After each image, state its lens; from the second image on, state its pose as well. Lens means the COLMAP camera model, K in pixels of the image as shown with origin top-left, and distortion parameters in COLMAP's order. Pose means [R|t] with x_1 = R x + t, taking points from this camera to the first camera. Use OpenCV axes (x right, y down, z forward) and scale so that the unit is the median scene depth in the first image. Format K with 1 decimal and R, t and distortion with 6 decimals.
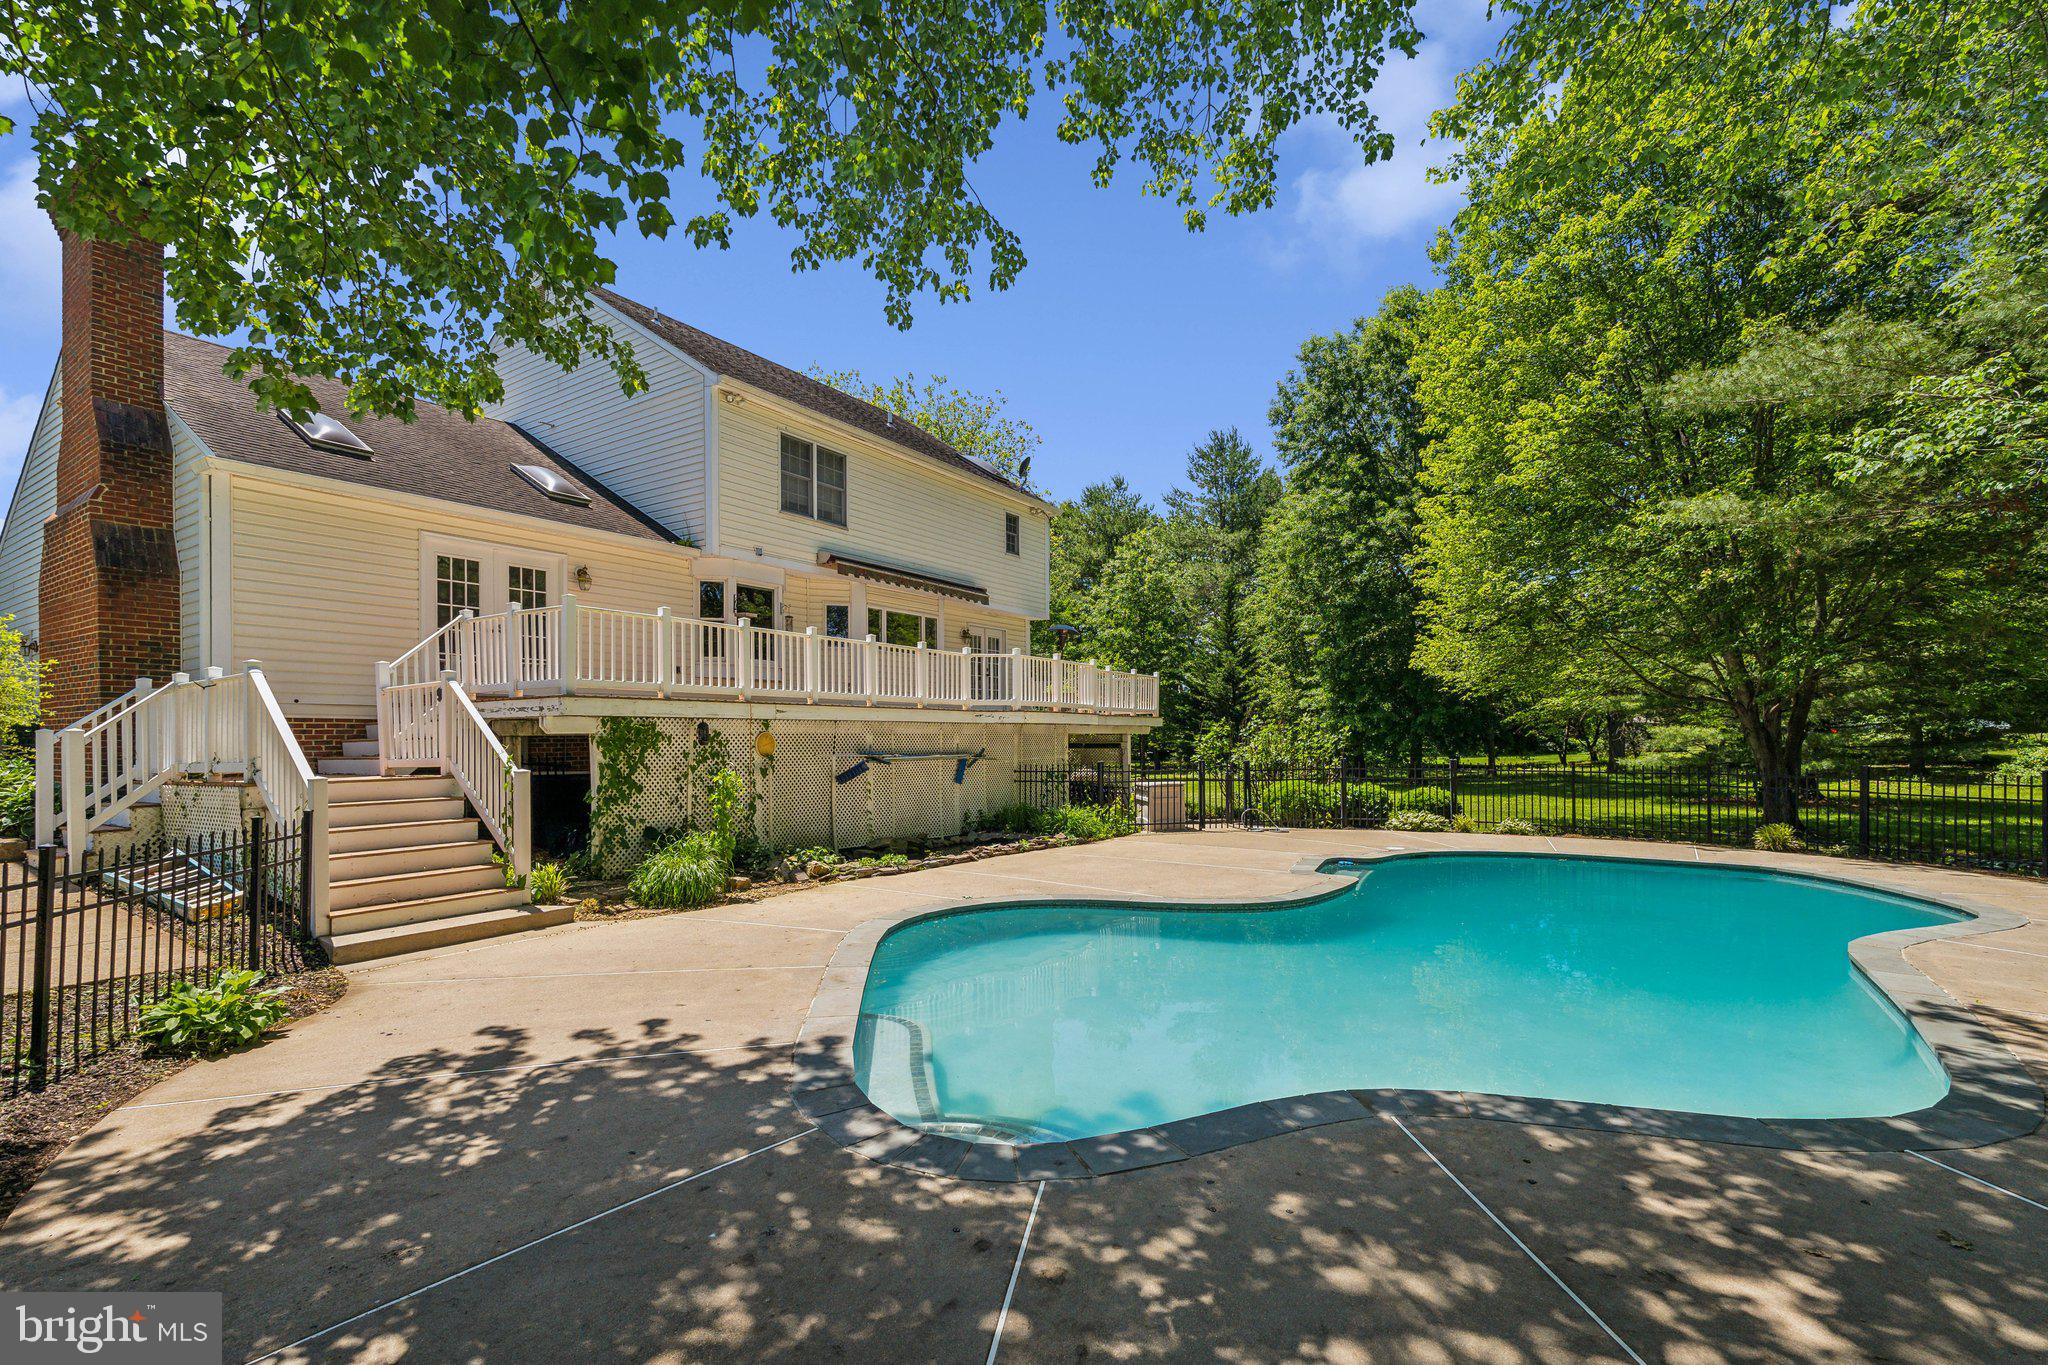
lens RADIAL K [[928.4, 0, 1023.1], [0, 928.4, 717.3], [0, 0, 1]] dist [-0.001754, -0.000132]
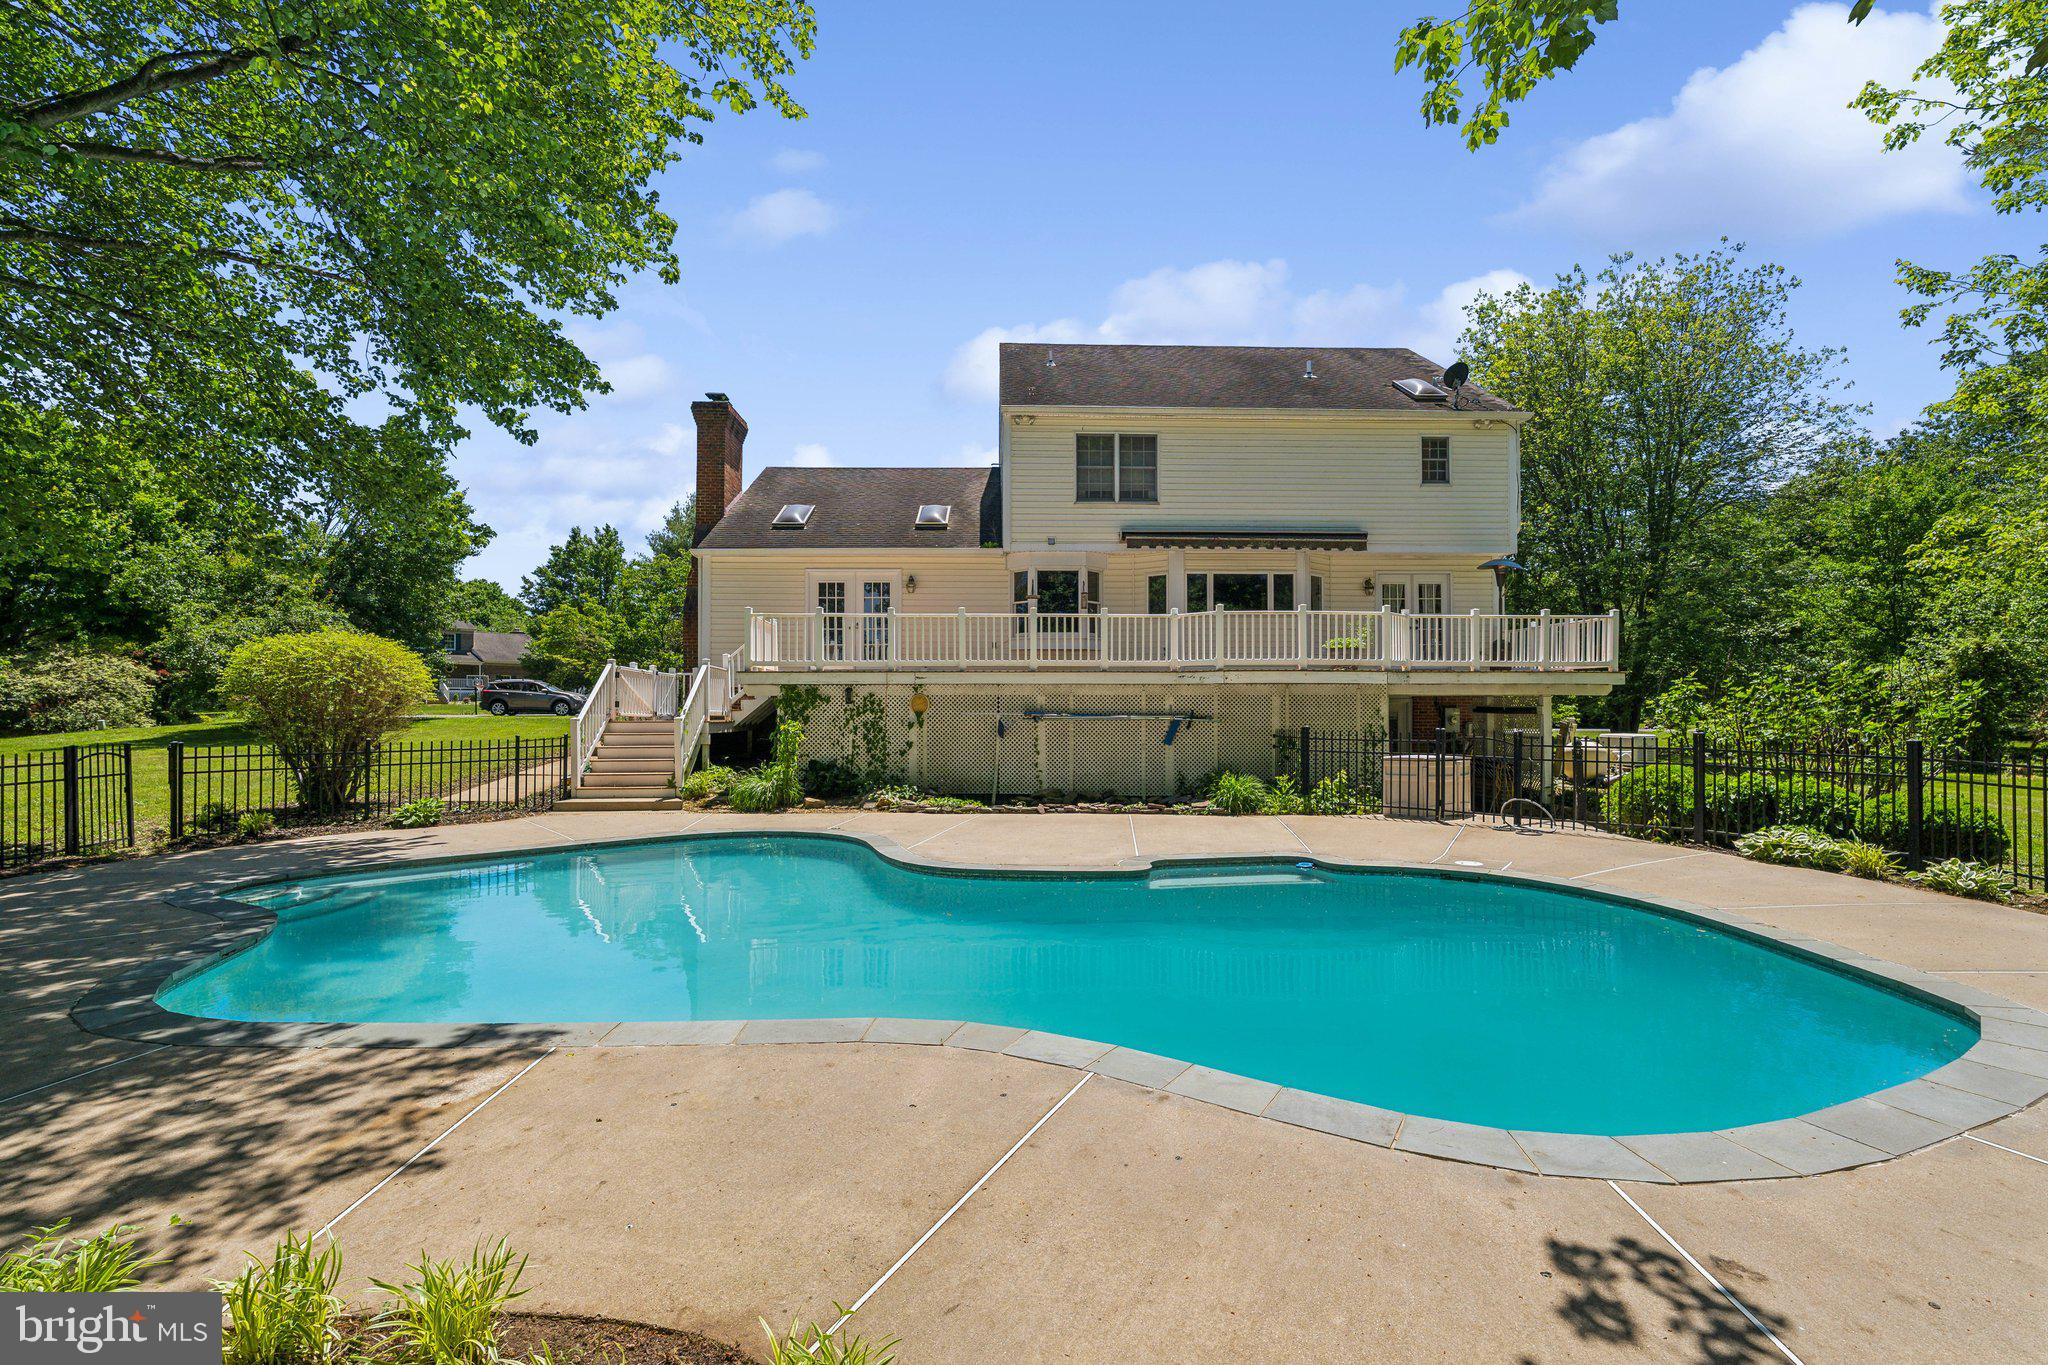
lens RADIAL K [[911.2, 0, 1037.7], [0, 911.2, 682.2], [0, 0, 1]] dist [-0.001965, -0.000489]
pose [[0.584460, -0.013905, -0.811303, 0.615751], [0.015520, 0.999862, -0.005956, 0.006792], [0.811274, -0.009110, 0.584596, 0.294899]]
